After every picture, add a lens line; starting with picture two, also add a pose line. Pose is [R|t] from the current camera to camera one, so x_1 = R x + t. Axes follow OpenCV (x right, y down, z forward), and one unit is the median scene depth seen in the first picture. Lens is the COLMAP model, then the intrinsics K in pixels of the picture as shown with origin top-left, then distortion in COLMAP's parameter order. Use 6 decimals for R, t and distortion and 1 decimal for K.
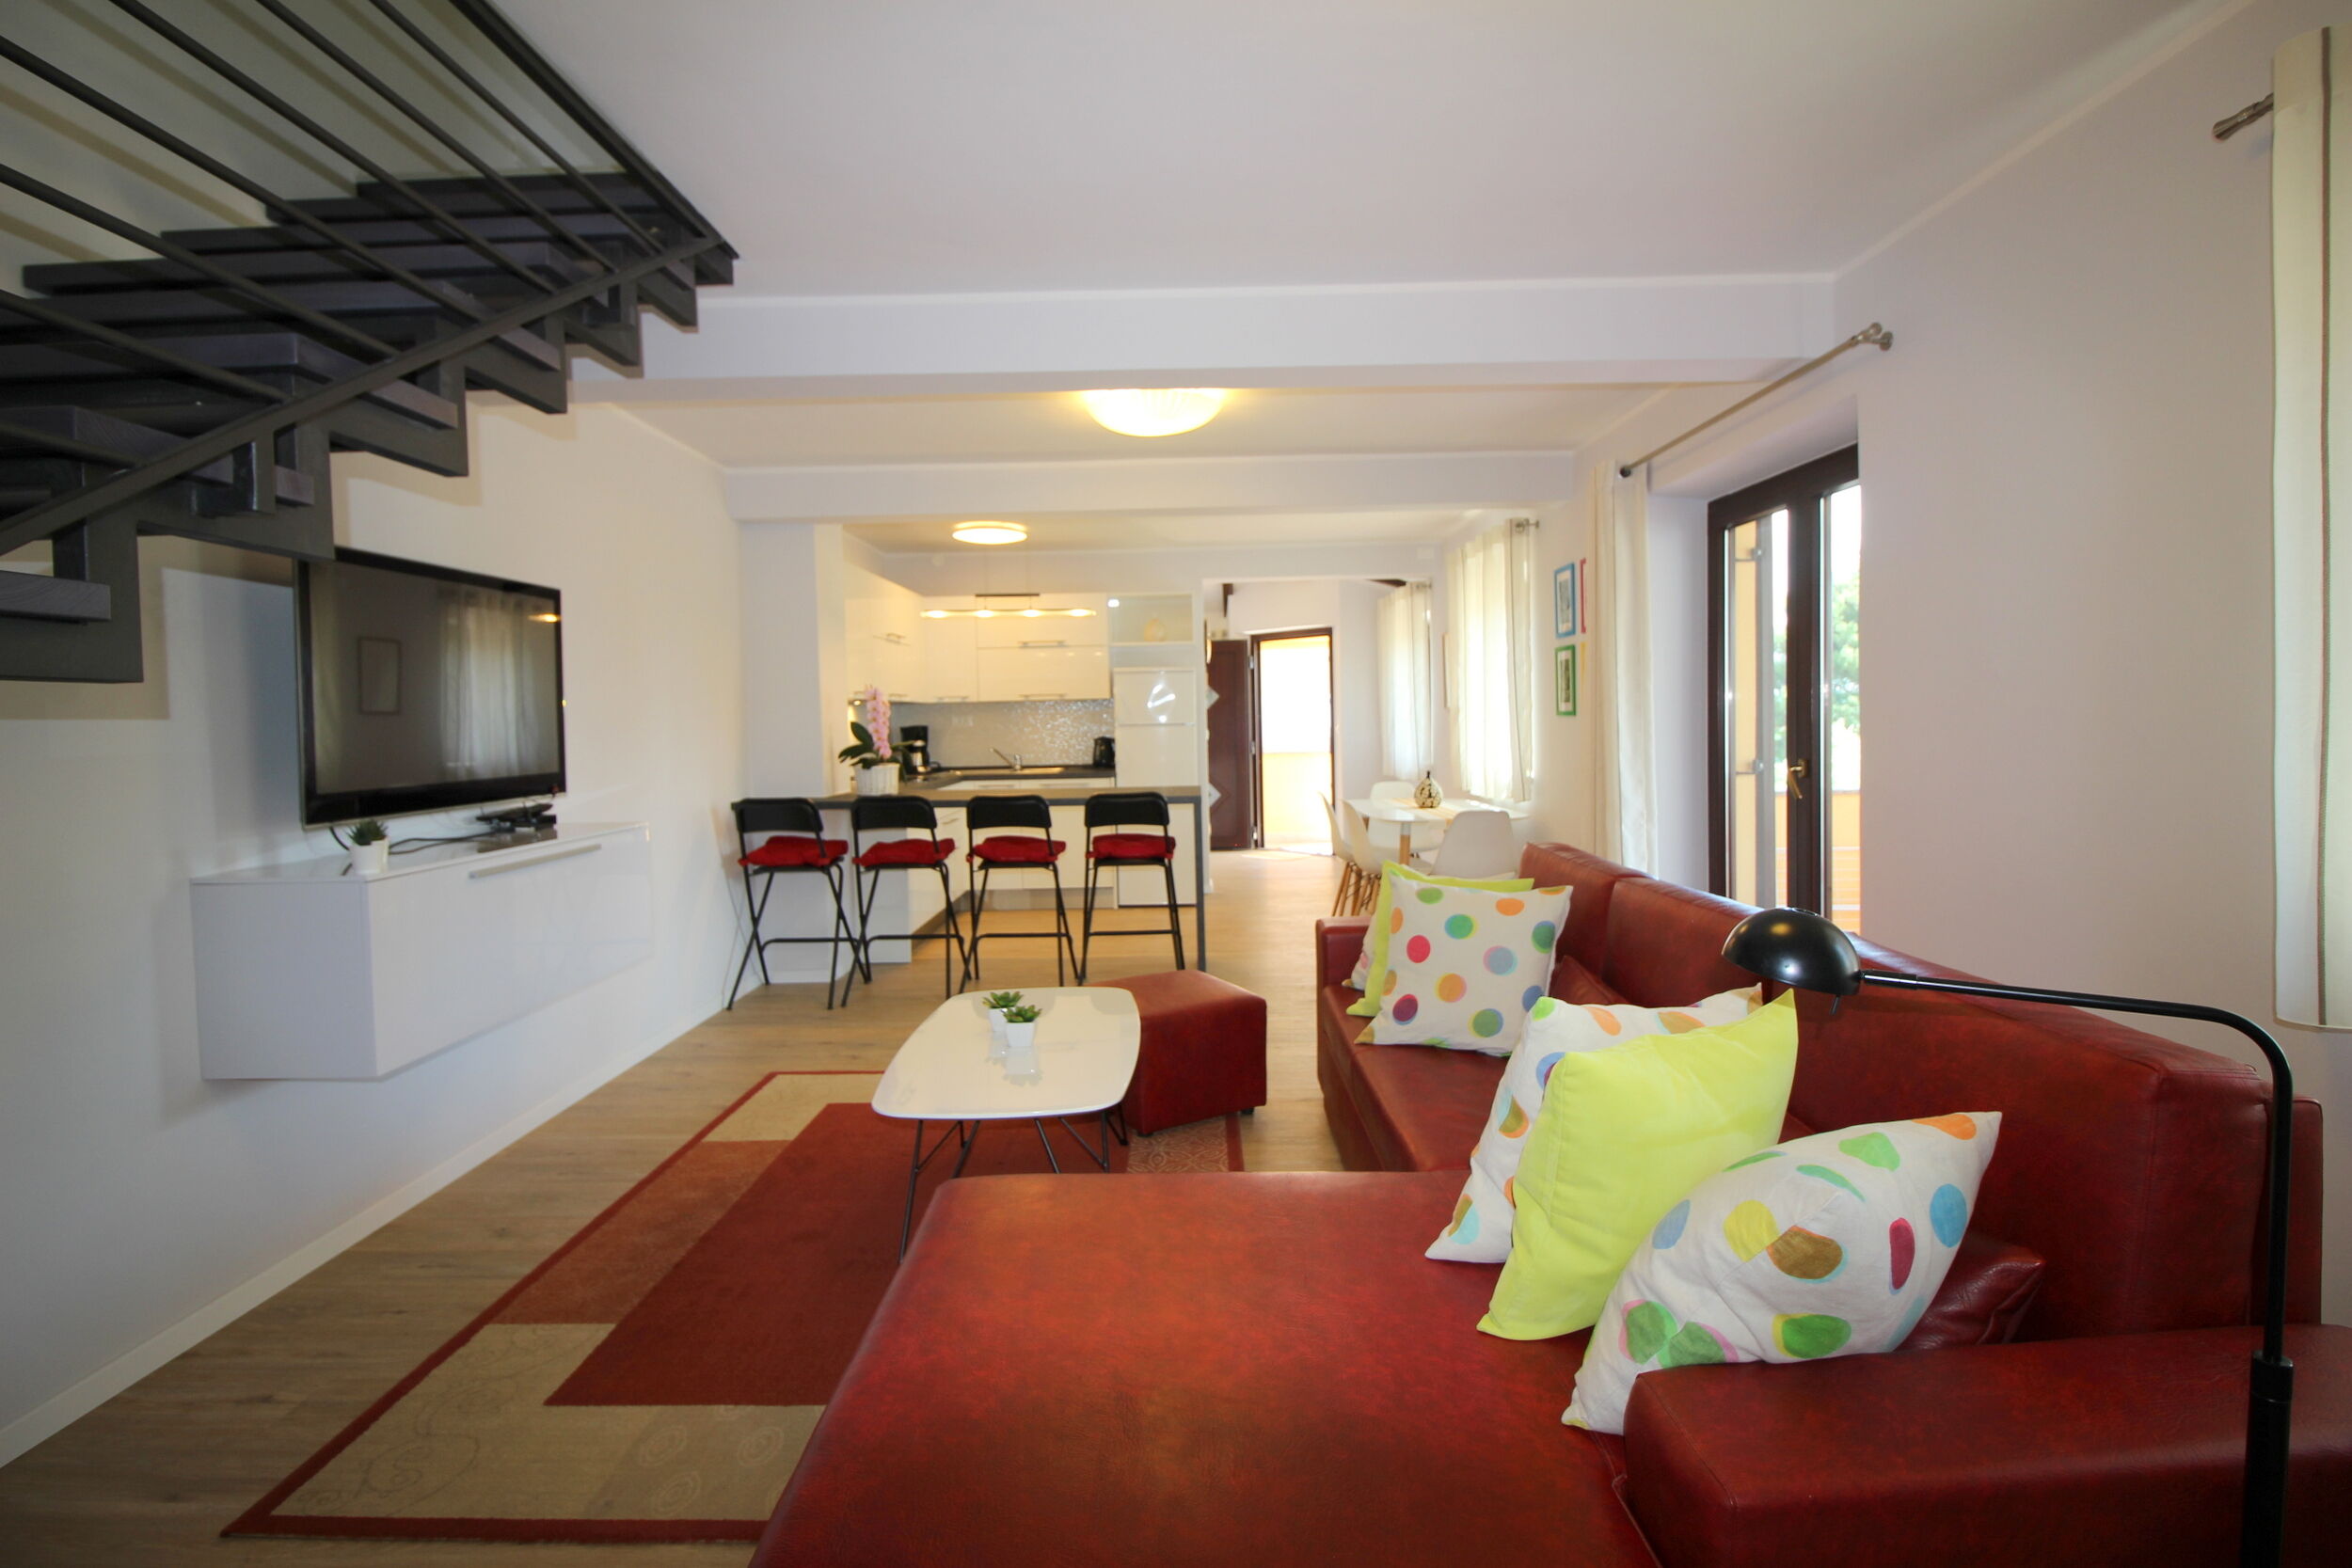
lens RADIAL K [[1100.5, 0, 1176.5], [0, 1100.5, 758.3], [0, 0, 1]] dist [-0.004662, -0.010929]
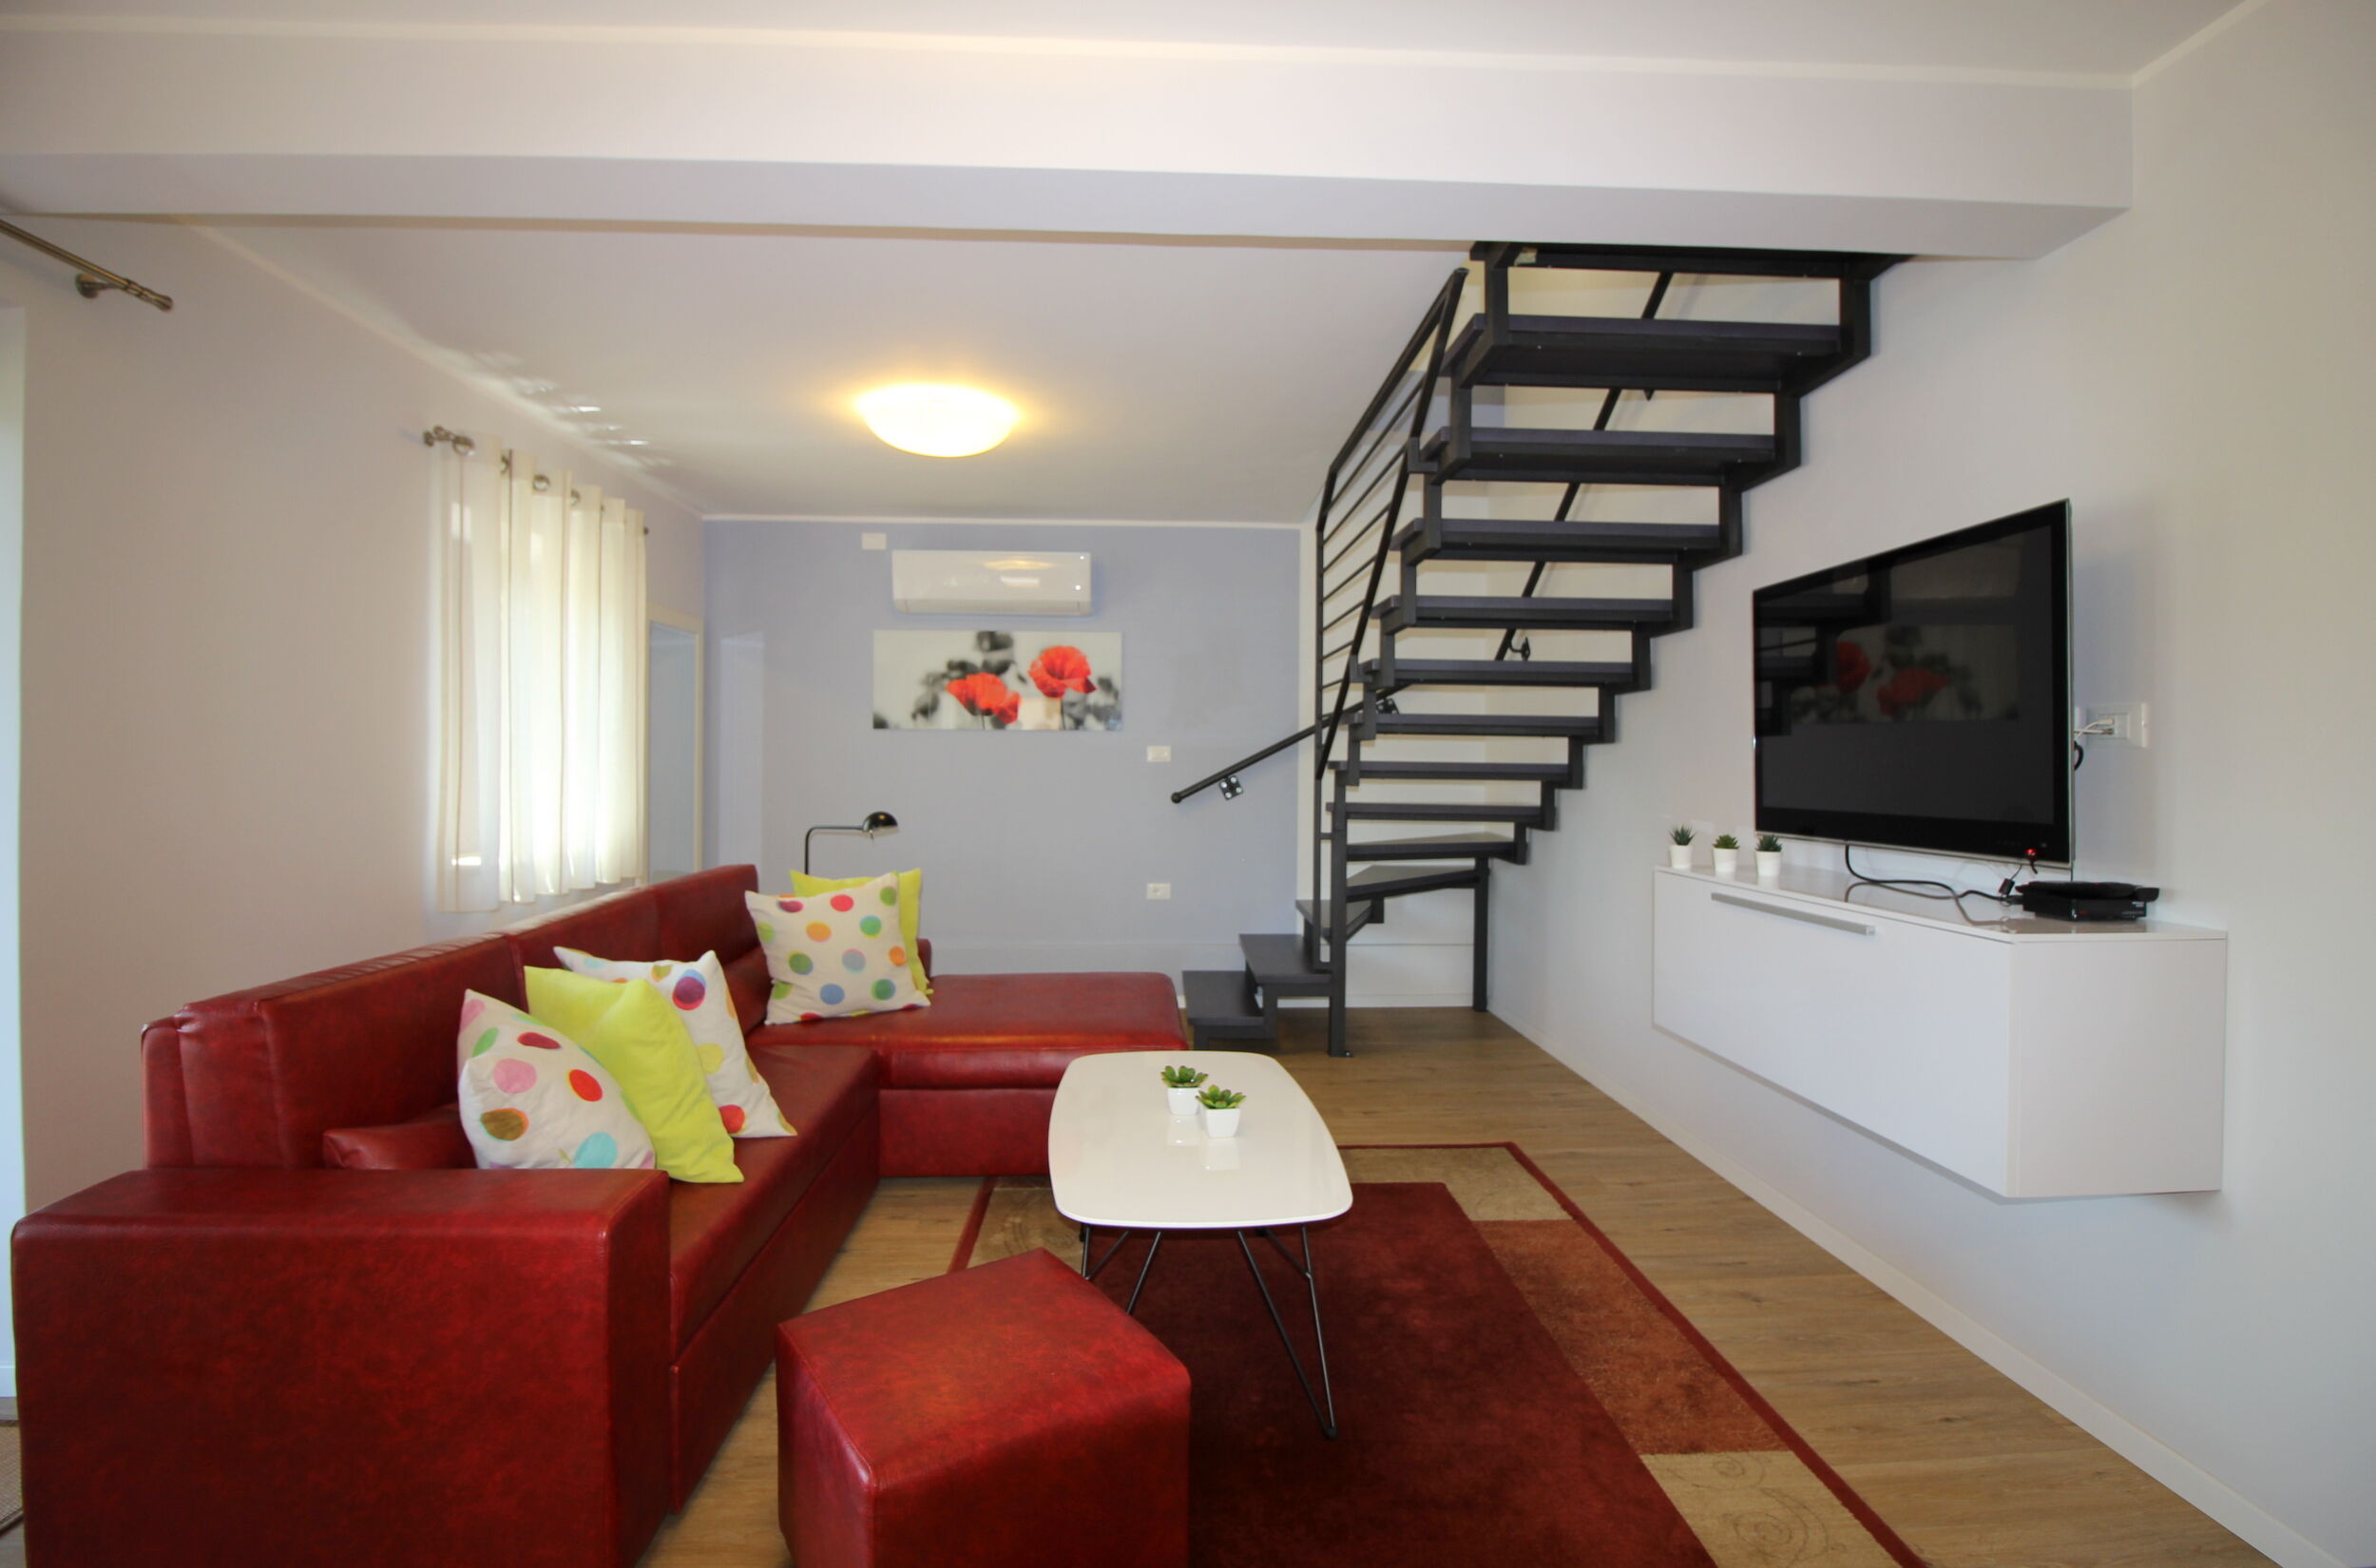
lens RADIAL K [[1105.9, 0, 1184.1], [0, 1105.9, 768.6], [0, 0, 1]] dist [-0.009083, -0.002527]
pose [[-0.998911, 0.012512, -0.044955, -0.046020], [0.010658, 0.999093, 0.041238, -0.026631], [0.045430, 0.040714, -0.998138, 0.863069]]
